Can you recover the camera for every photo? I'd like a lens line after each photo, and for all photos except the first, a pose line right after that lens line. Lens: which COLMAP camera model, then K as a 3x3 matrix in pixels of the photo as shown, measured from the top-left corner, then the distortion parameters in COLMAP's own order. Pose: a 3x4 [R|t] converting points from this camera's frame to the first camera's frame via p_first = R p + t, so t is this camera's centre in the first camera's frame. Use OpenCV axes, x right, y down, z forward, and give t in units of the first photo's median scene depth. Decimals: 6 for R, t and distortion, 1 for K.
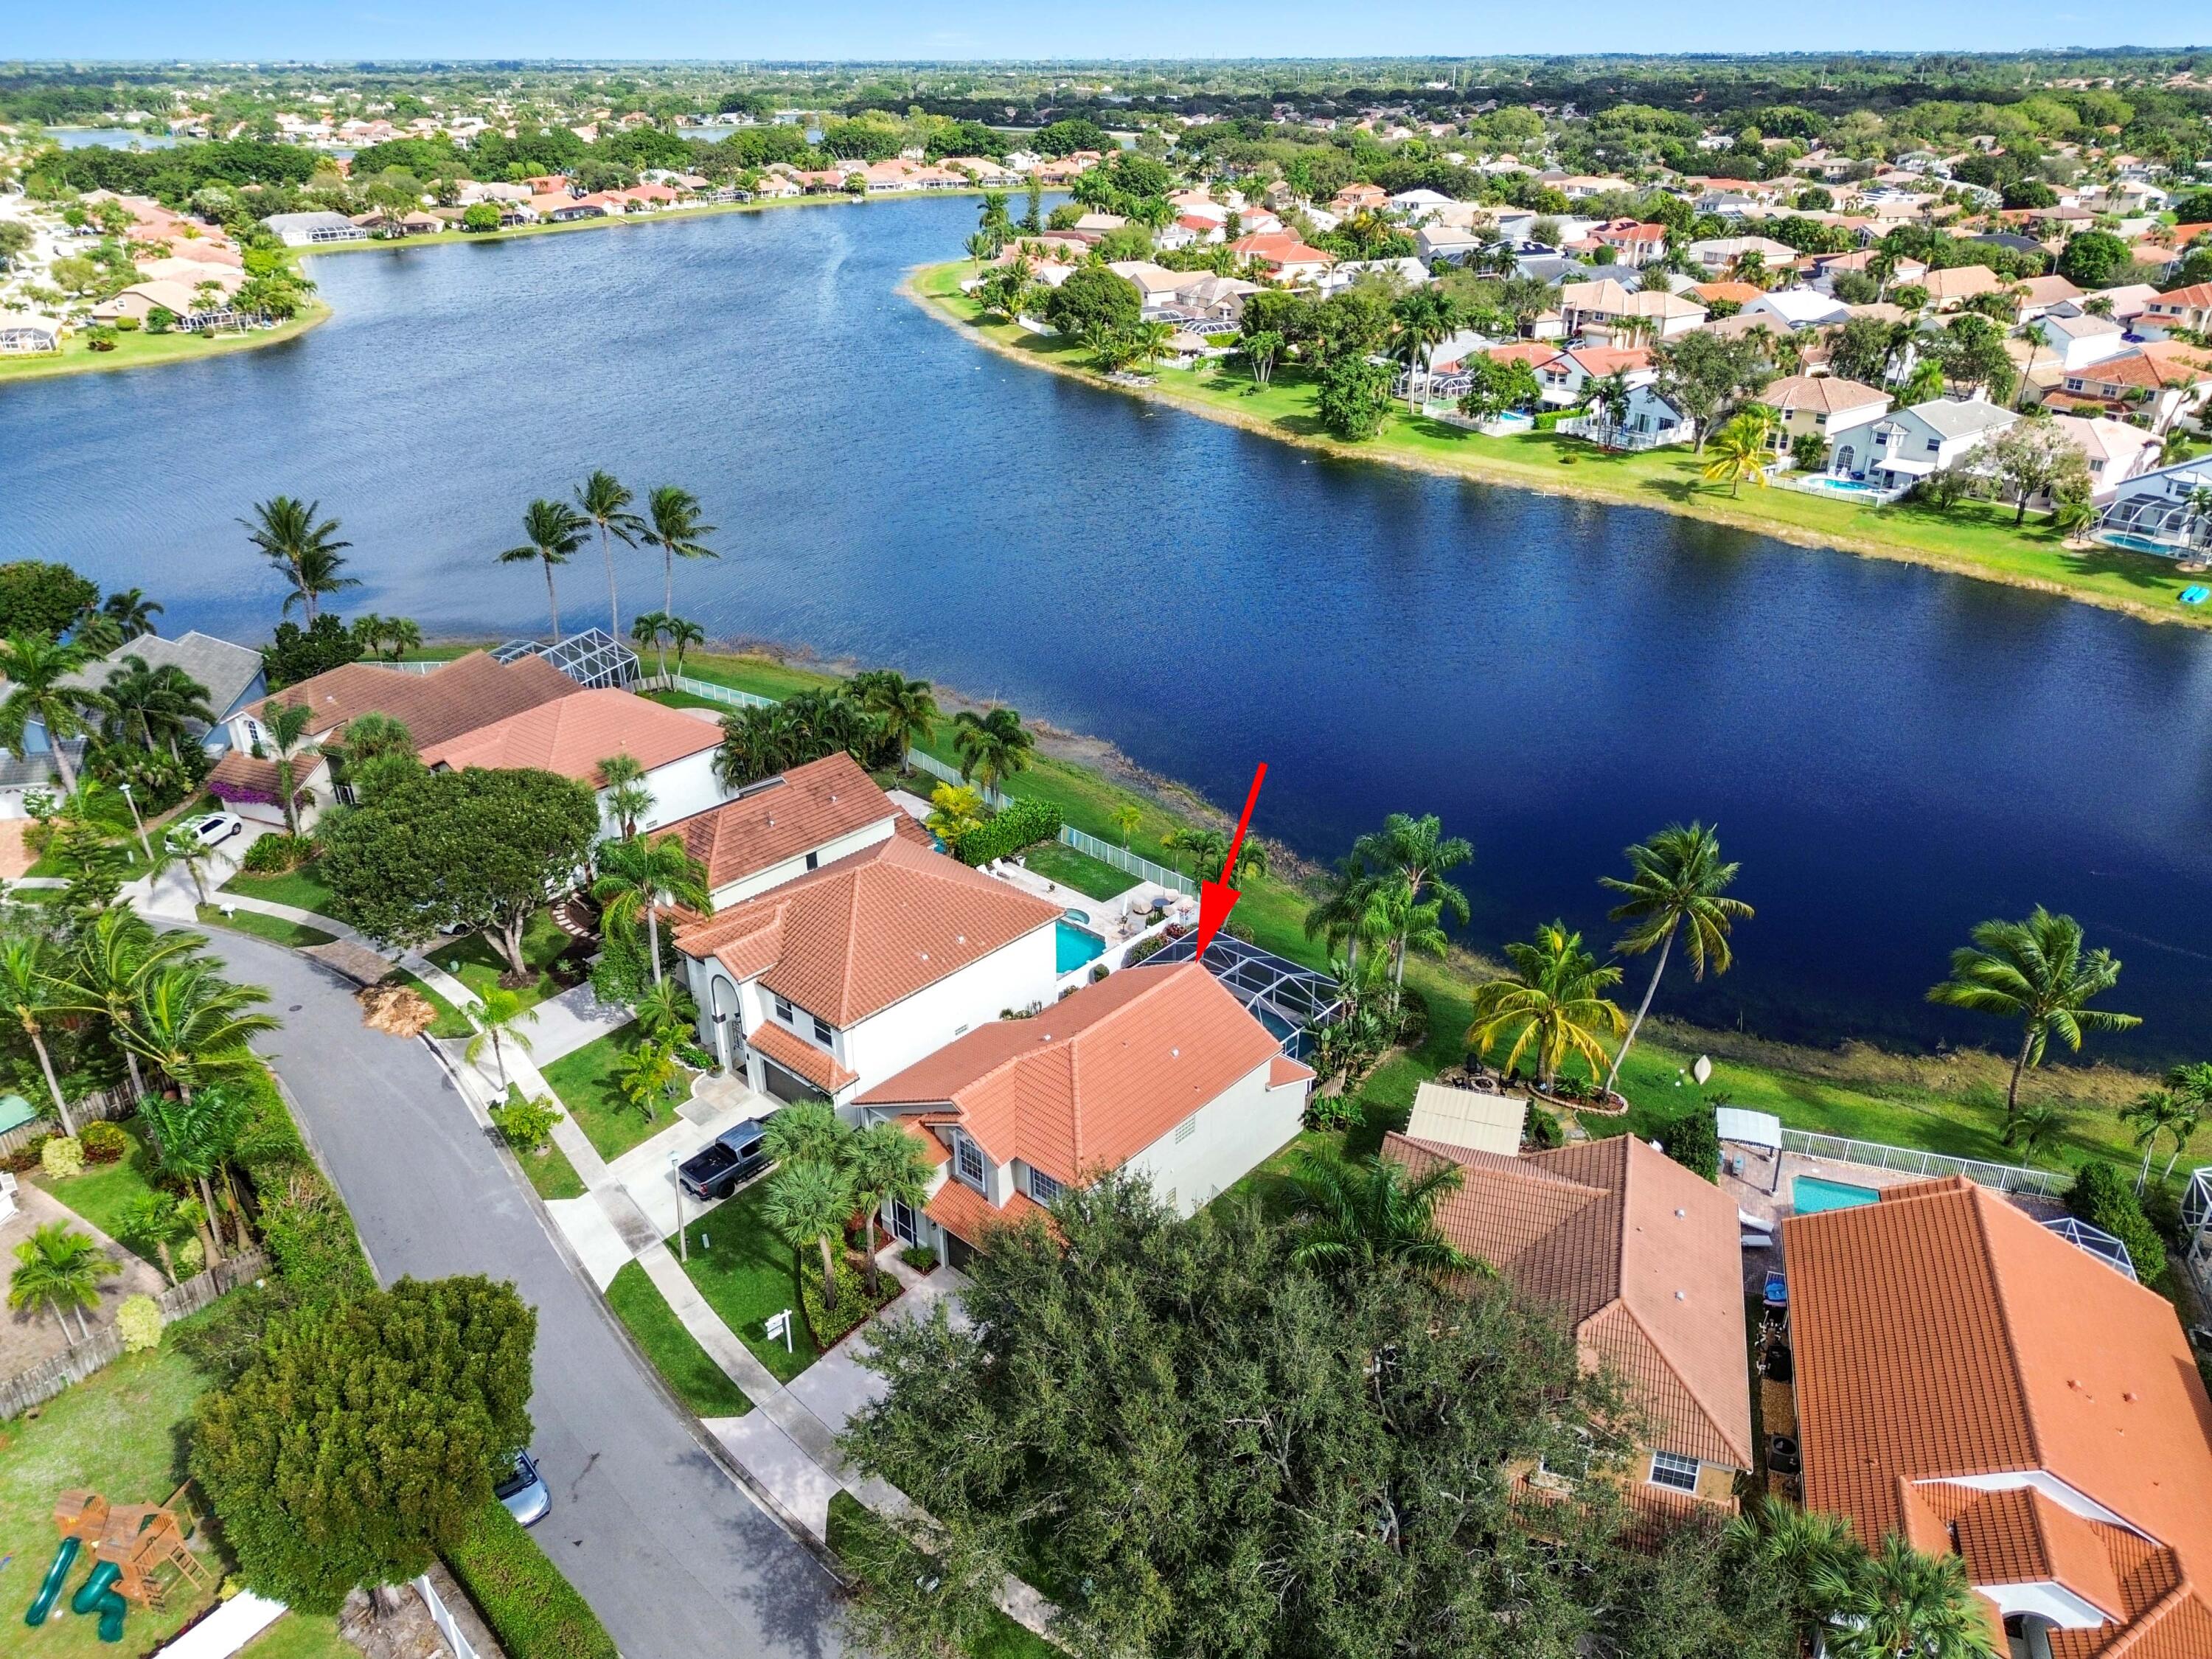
lens RADIAL K [[1580.3, 0, 1112.2], [0, 1580.3, 832.4], [0, 0, 1]] dist [0.041478, -0.024639]
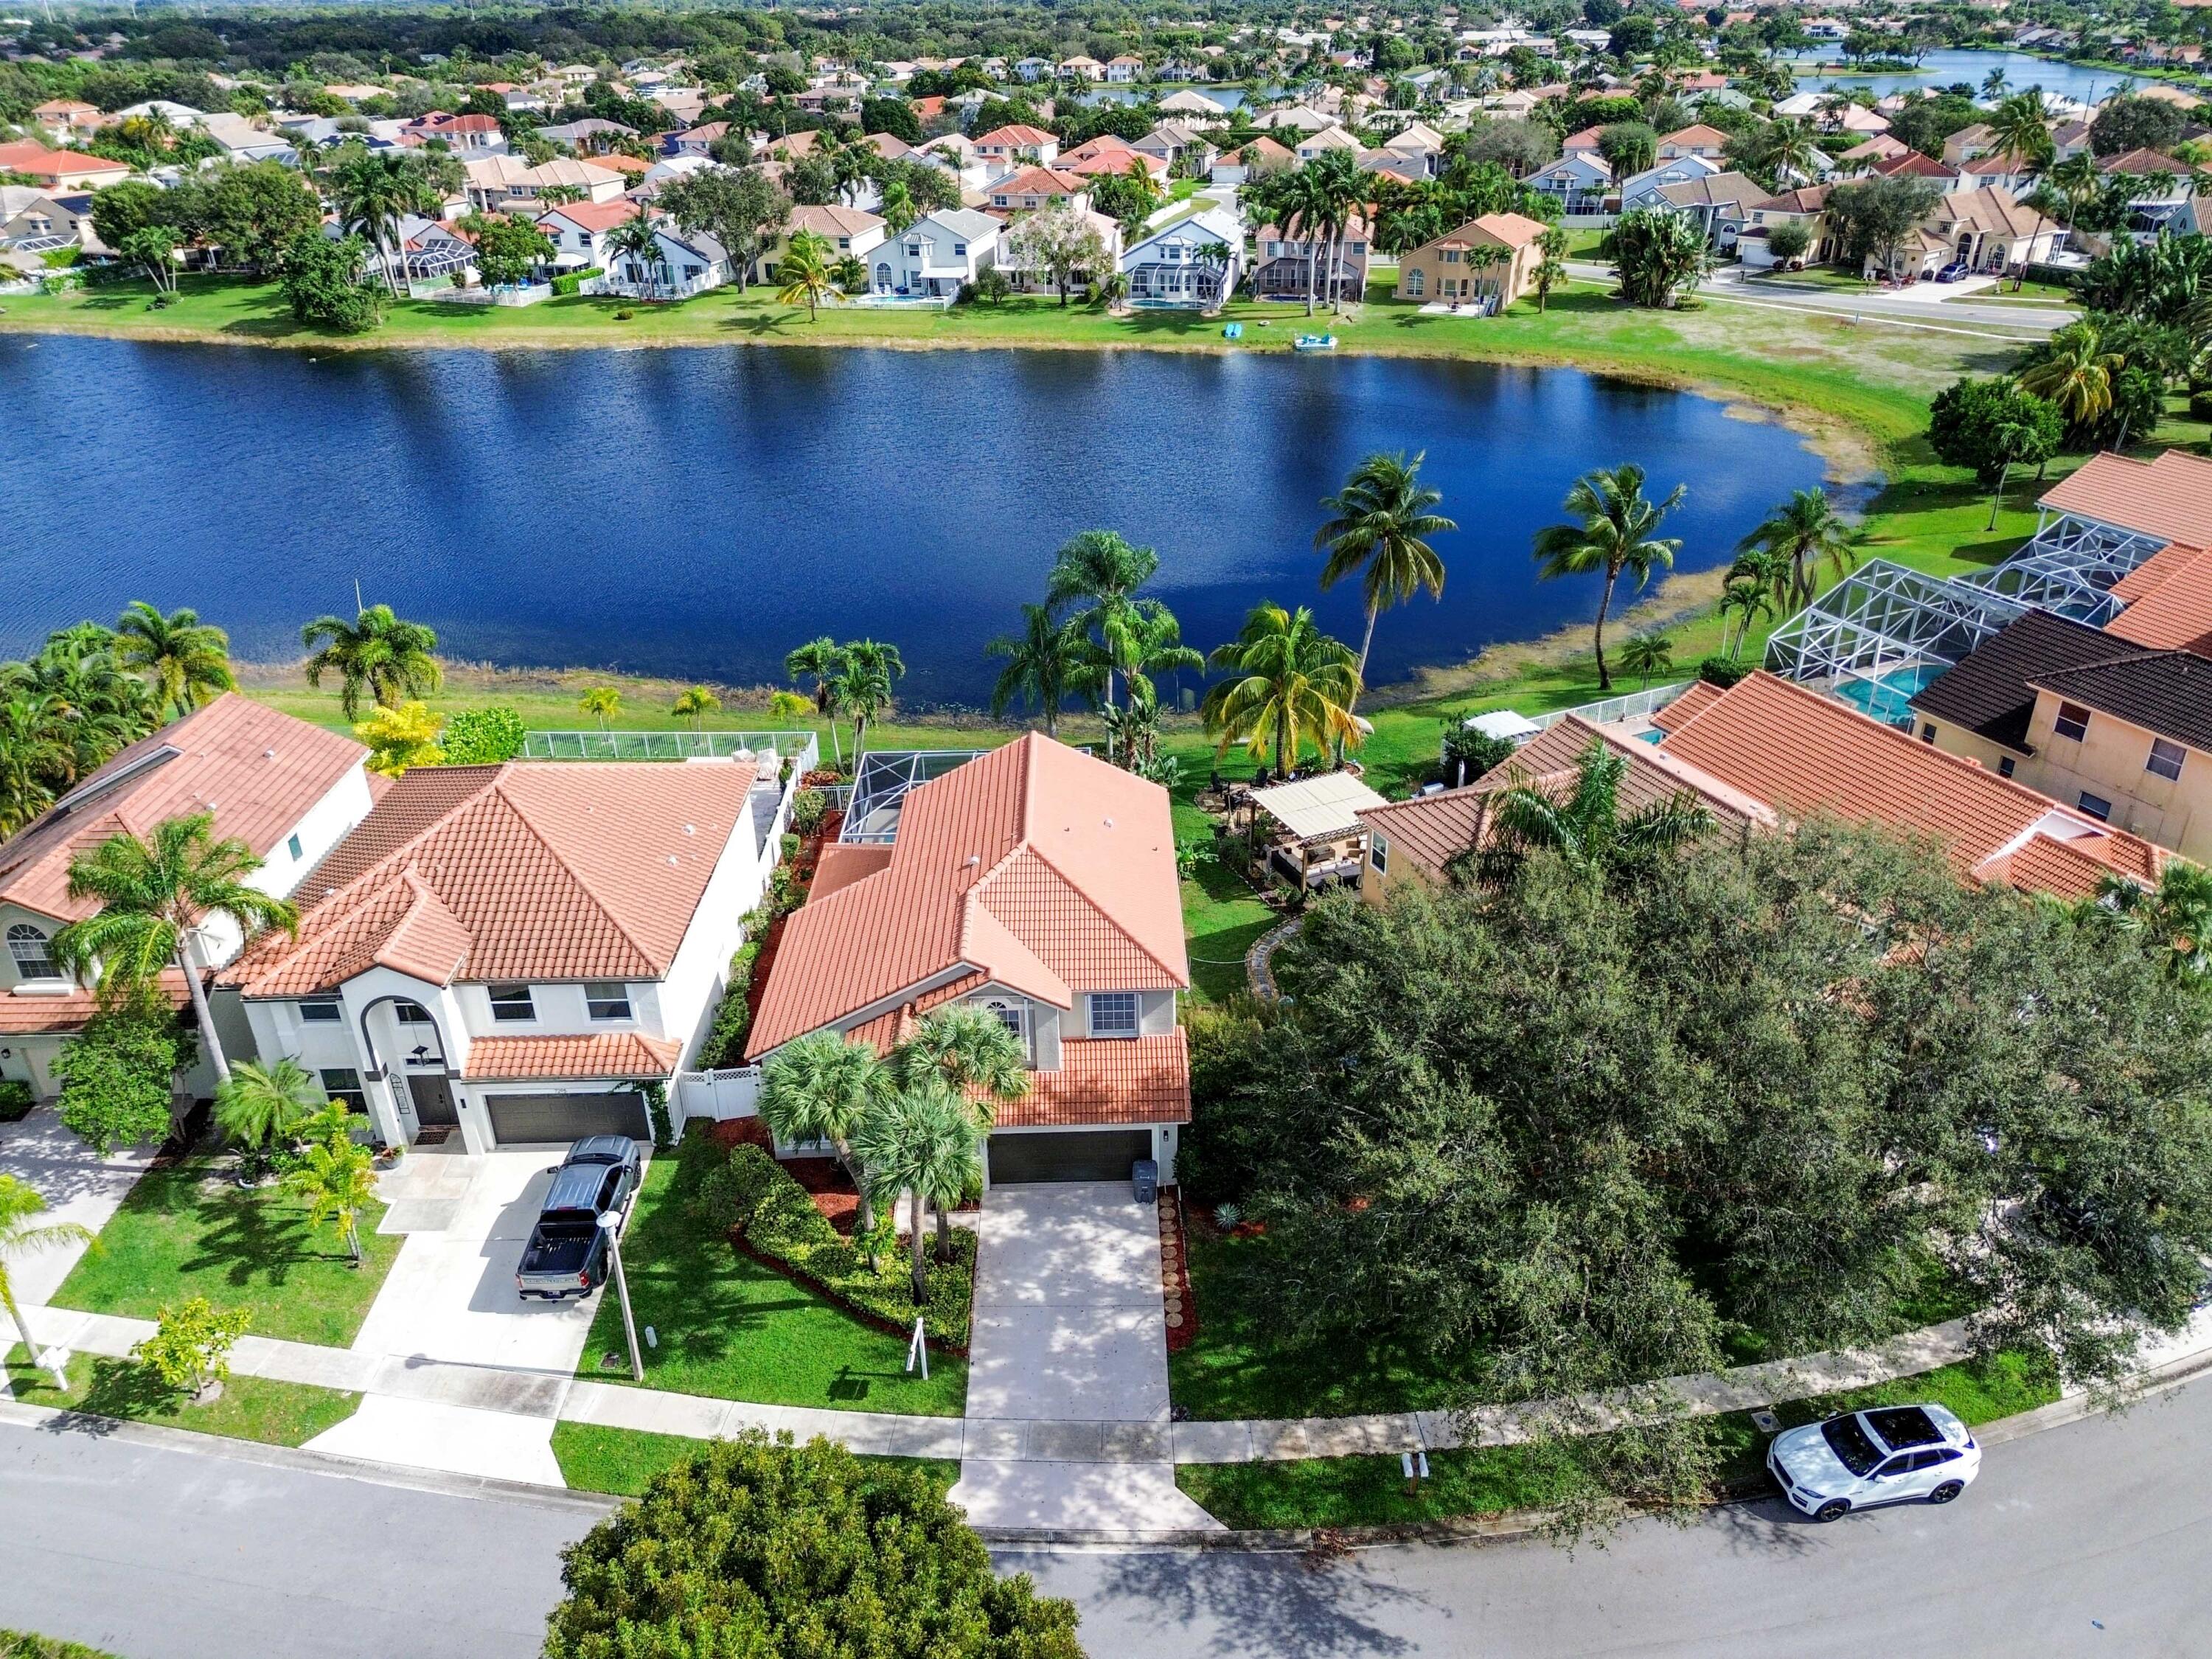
lens RADIAL K [[1580.3, 0, 1112.2], [0, 1580.3, 832.4], [0, 0, 1]] dist [0.041478, -0.024639]
pose [[0.734077, -0.322522, 0.597587, -0.166798], [0.307539, 0.942490, 0.130887, 0.015121], [-0.605434, 0.087700, 0.791049, 0.139319]]
